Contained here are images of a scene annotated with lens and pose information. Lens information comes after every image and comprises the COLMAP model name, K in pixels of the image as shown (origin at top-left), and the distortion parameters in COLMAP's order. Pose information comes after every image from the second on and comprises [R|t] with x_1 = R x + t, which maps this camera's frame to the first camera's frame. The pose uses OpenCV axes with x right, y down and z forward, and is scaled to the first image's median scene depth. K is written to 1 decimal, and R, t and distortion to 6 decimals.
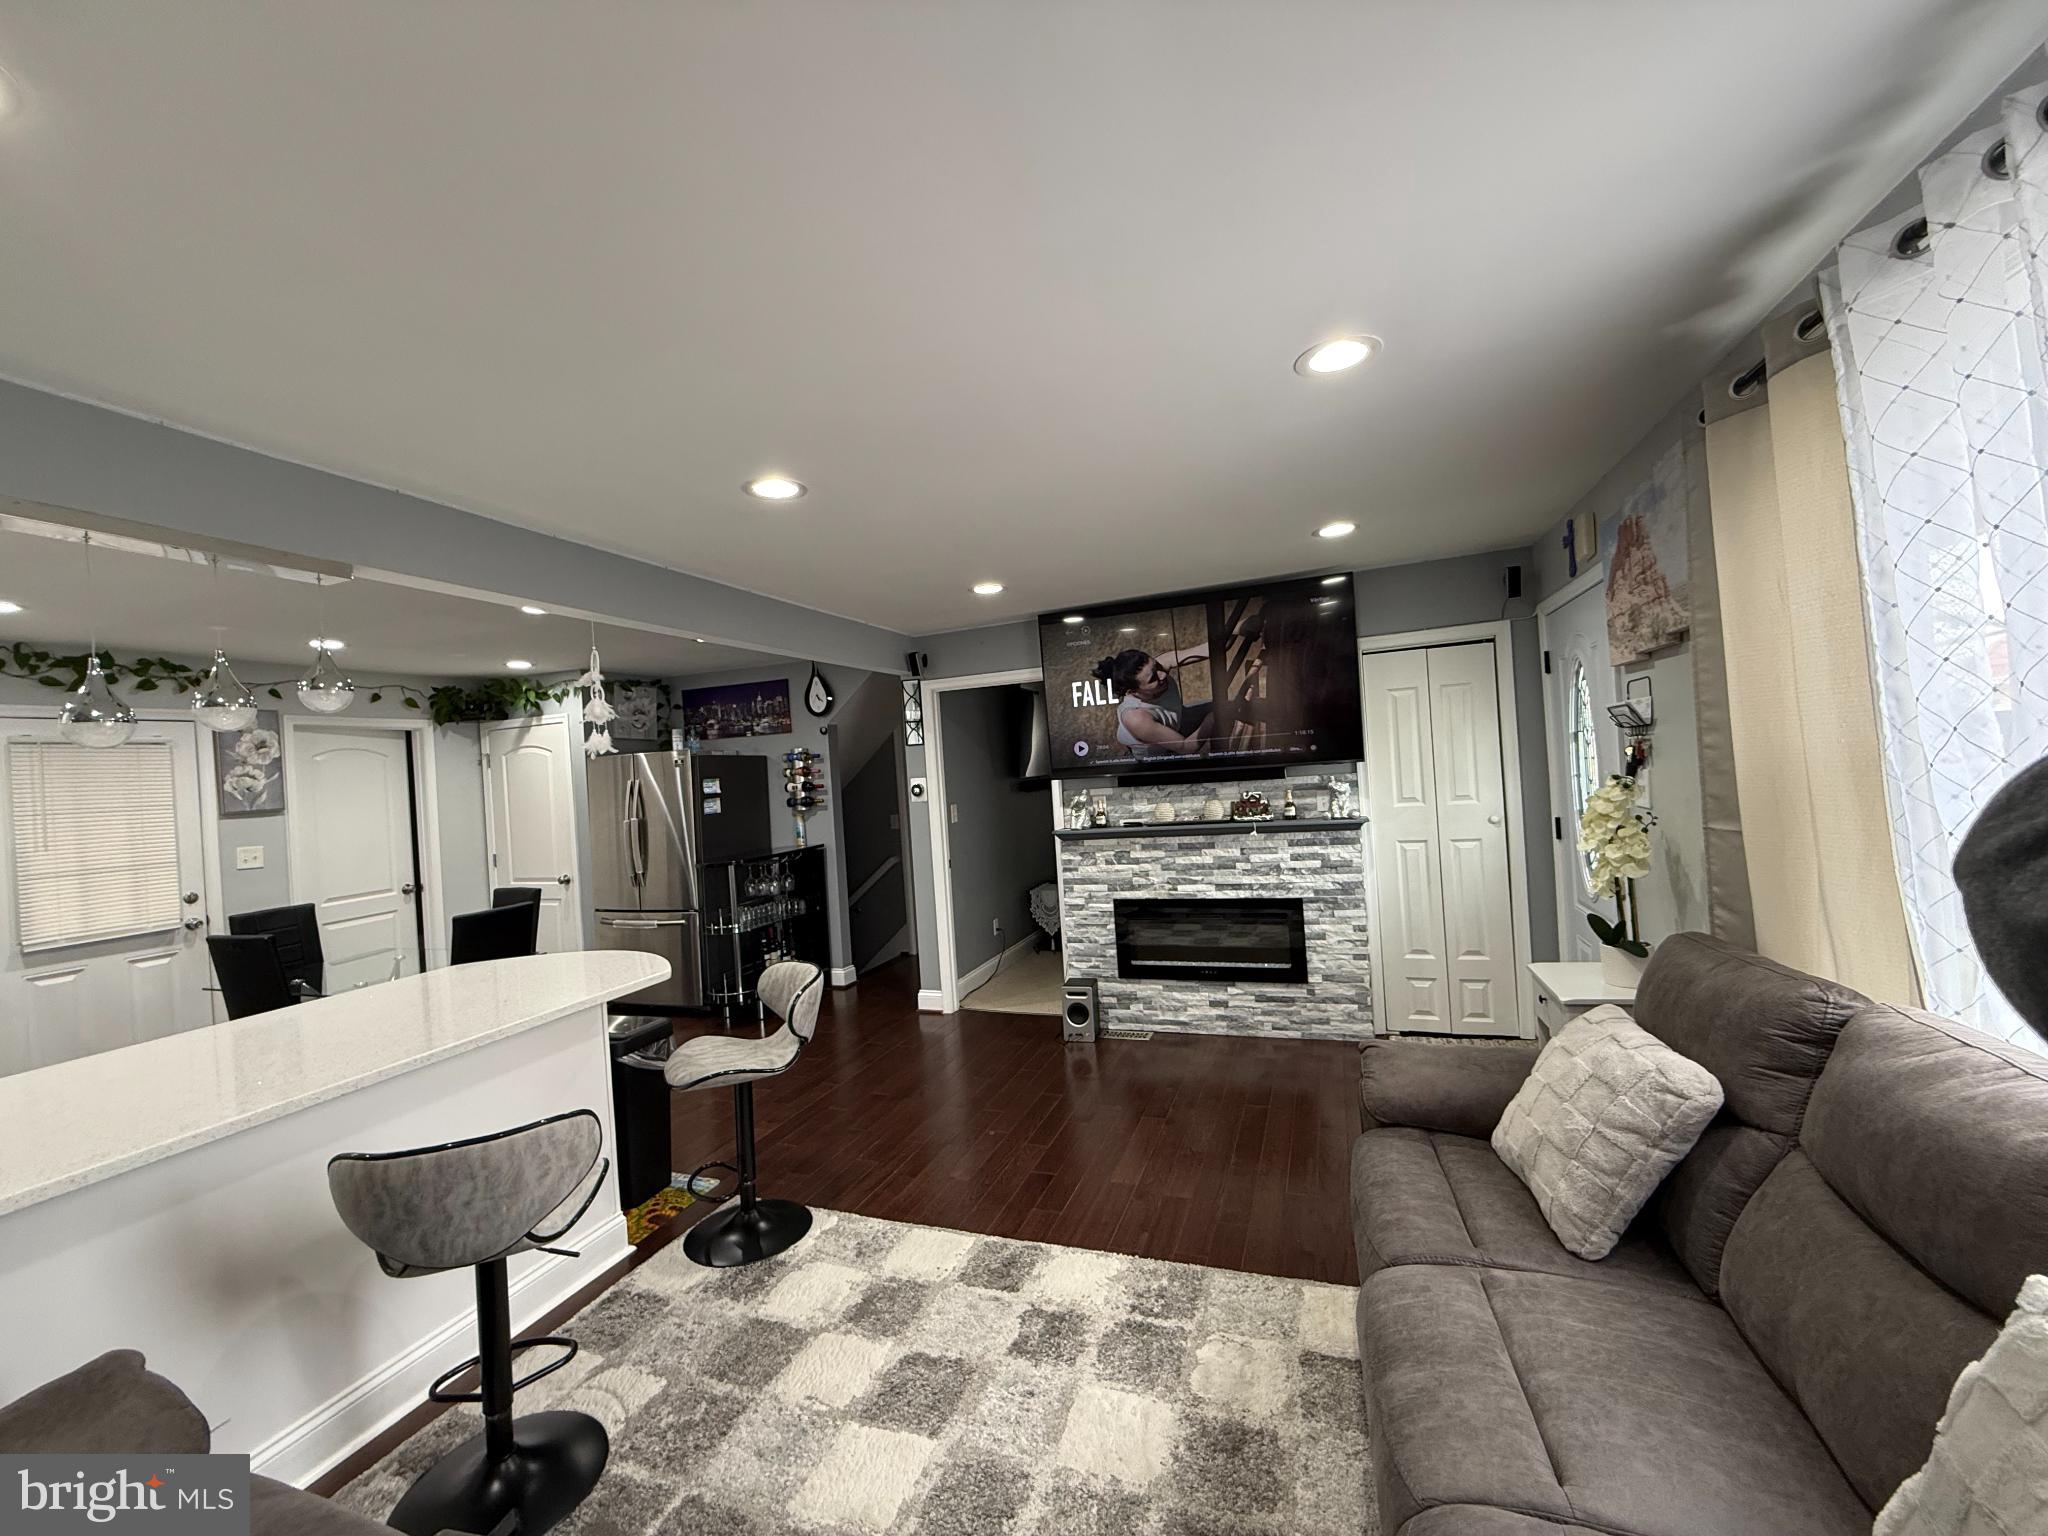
lens RADIAL K [[814.9, 0, 1016.3], [0, 814.9, 767.7], [0, 0, 1]] dist [-0.000345, -0.000552]
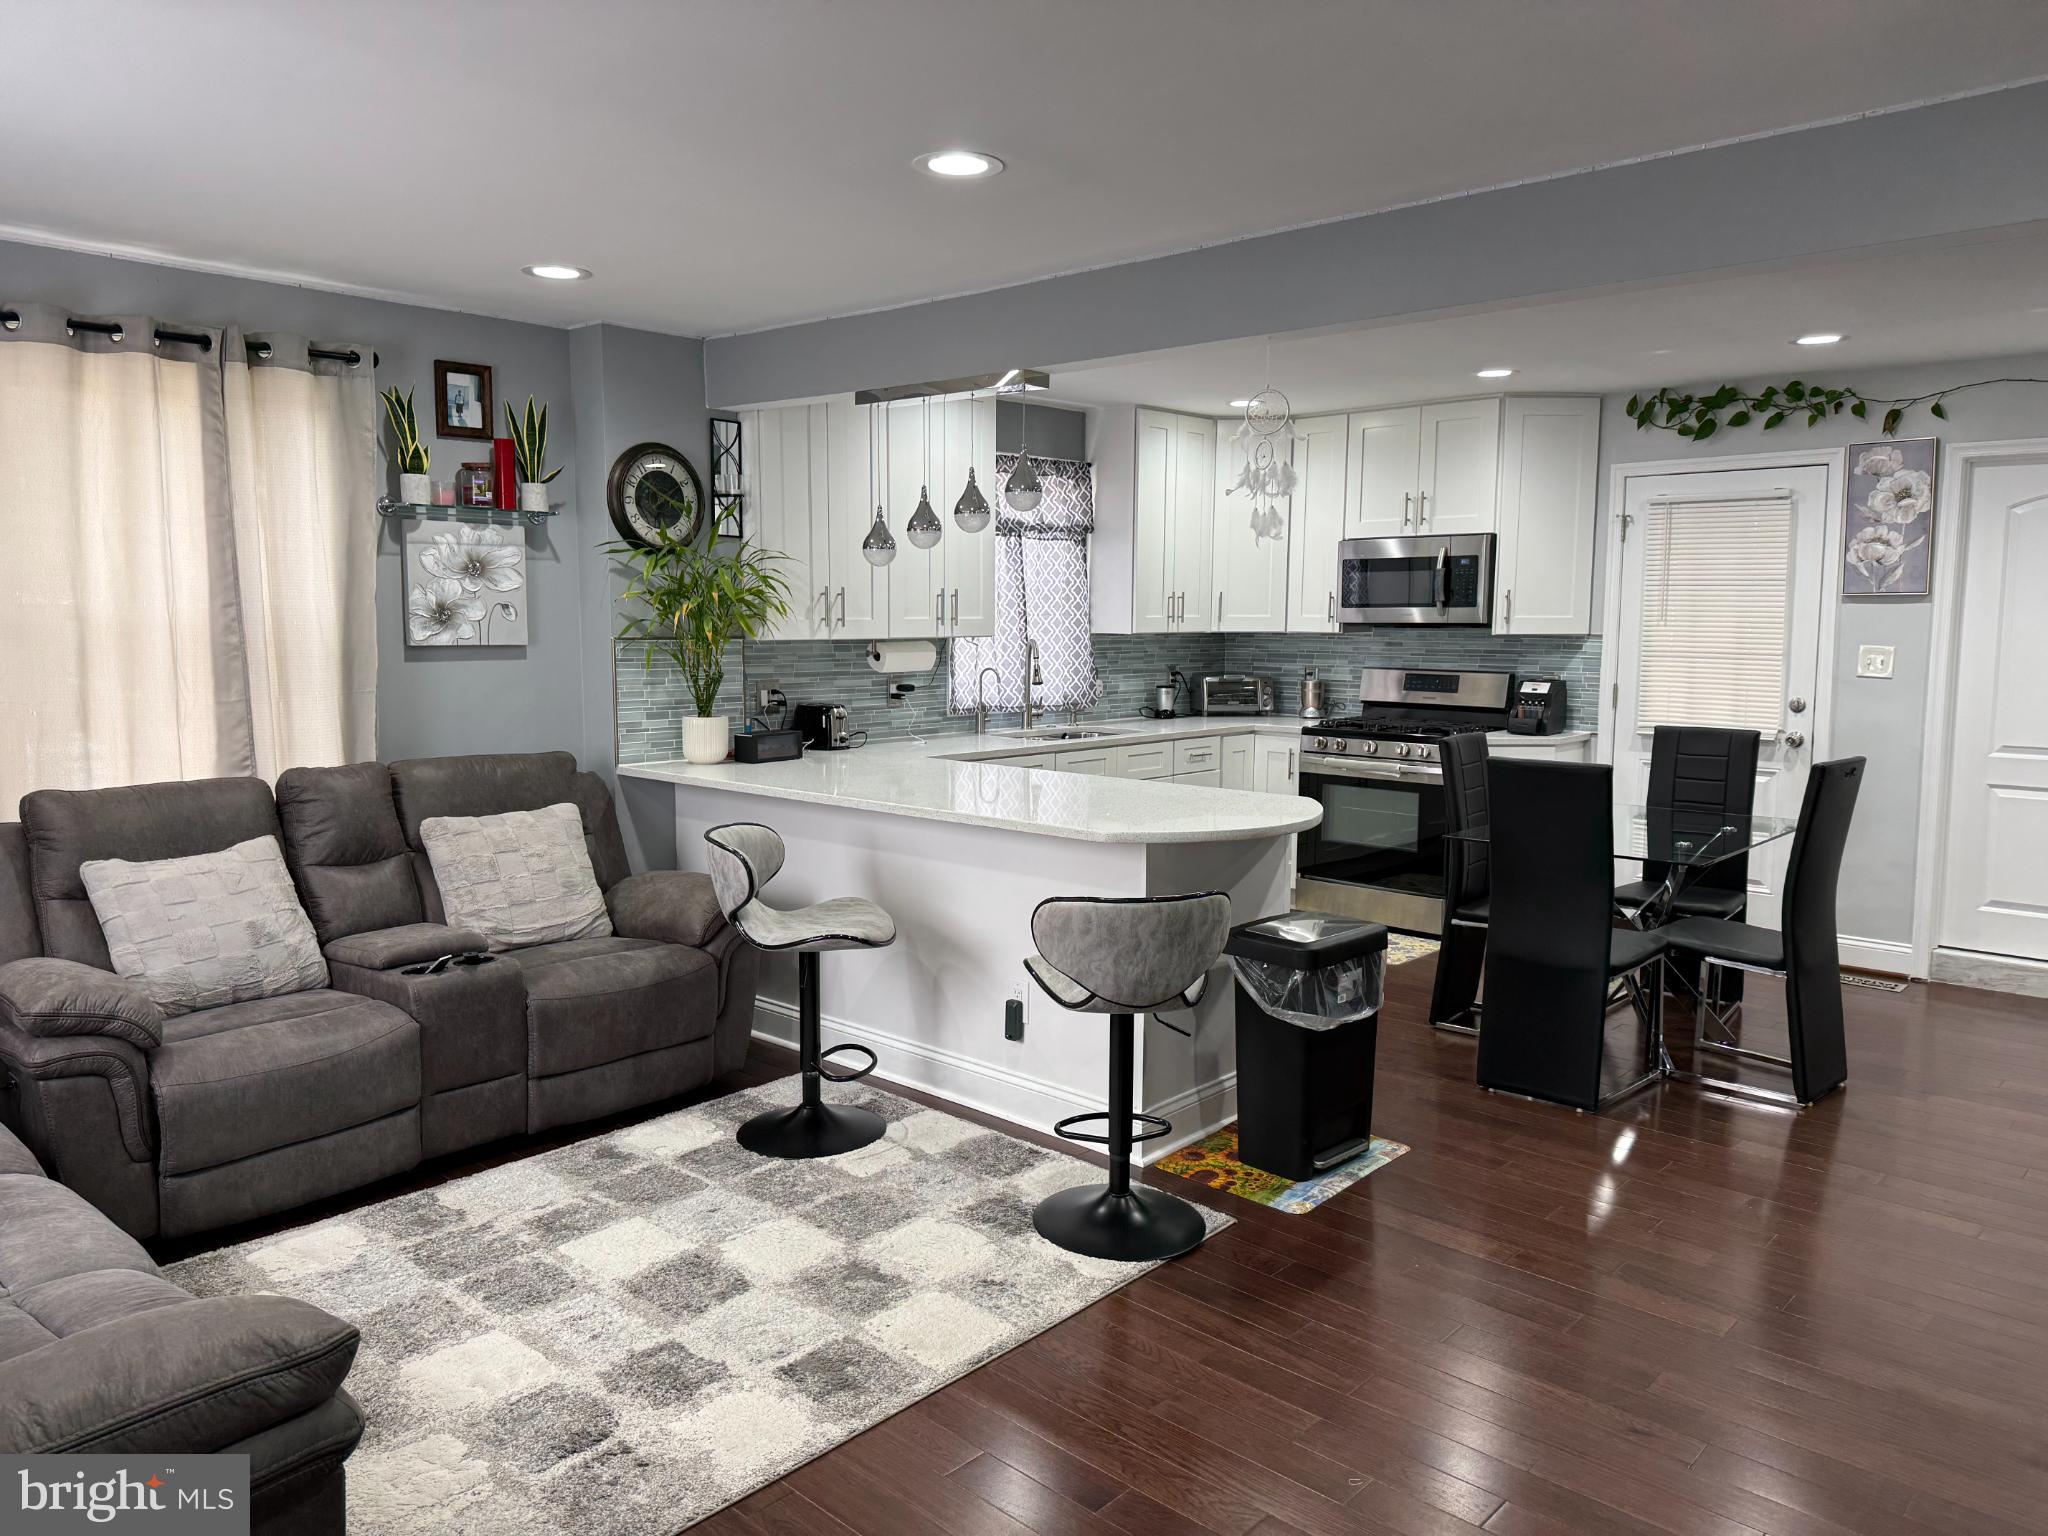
lens RADIAL K [[1429.9, 0, 1018.3], [0, 1429.9, 765.8], [0, 0, 1]] dist [0.073855, -0.100662]
pose [[-0.374394, 0.161678, -0.913066, 0.502394], [0.022702, 0.985985, 0.165282, -0.023151], [0.926992, 0.041152, -0.372817, 0.866440]]
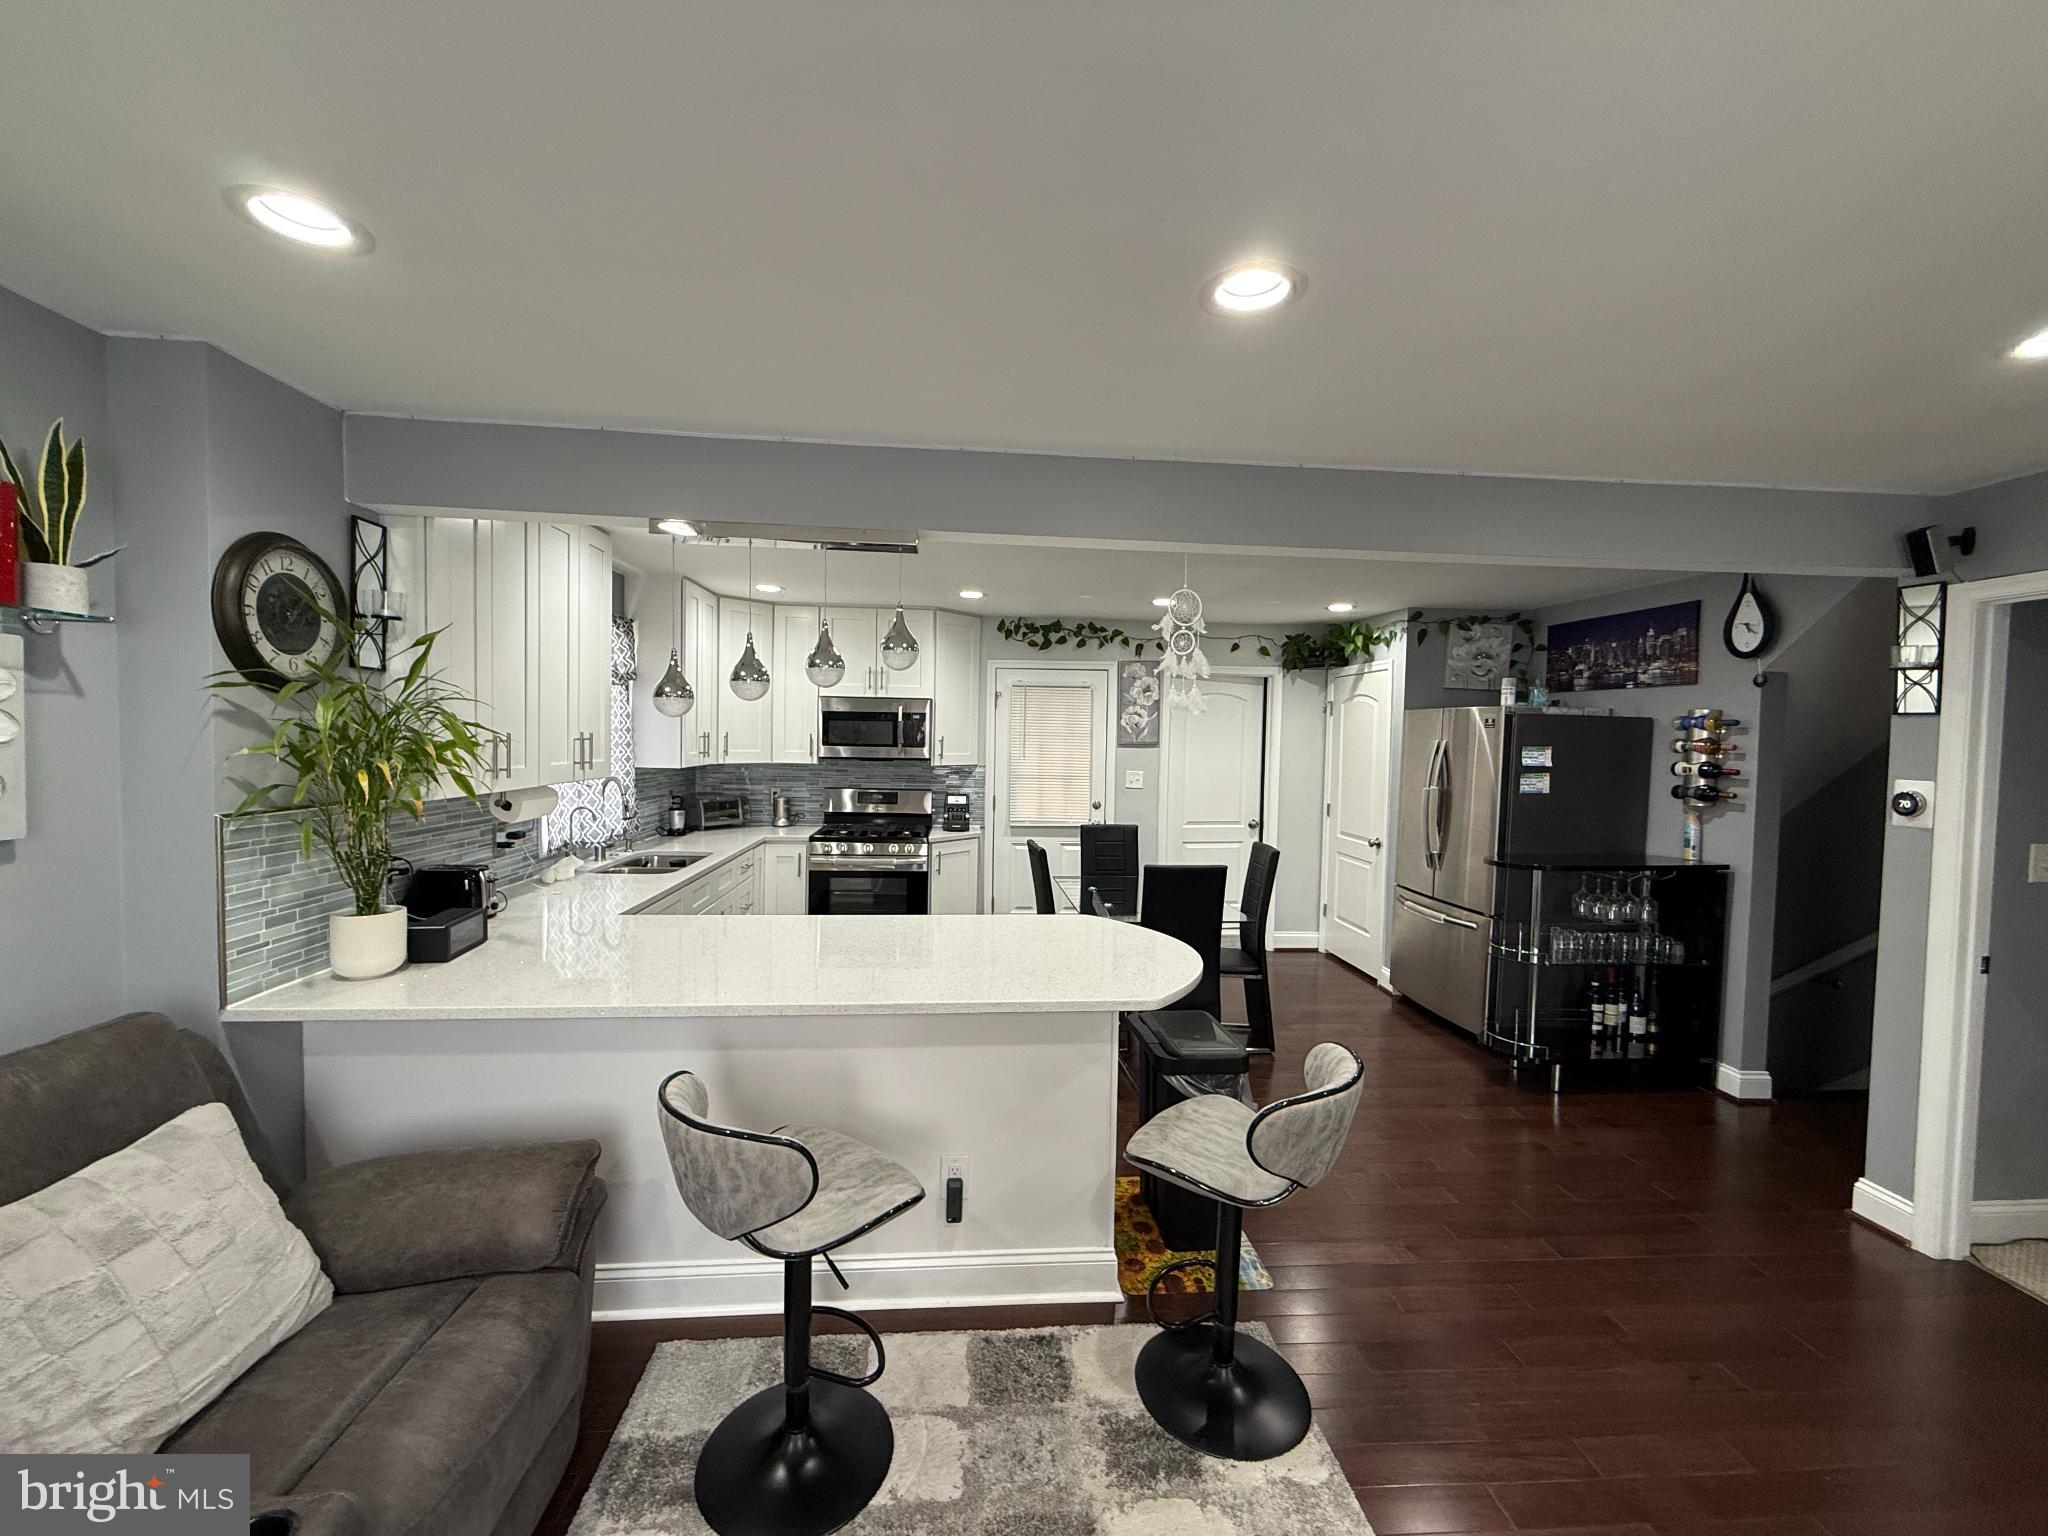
lens RADIAL K [[814.9, 0, 1016.3], [0, 814.9, 767.7], [0, 0, 1]] dist [-0.000345, -0.000552]
pose [[0.421446, 0.107153, -0.900501, 0.118663], [-0.041812, 0.994235, 0.098738, -0.025987], [0.905889, -0.003961, 0.423496, 0.334923]]
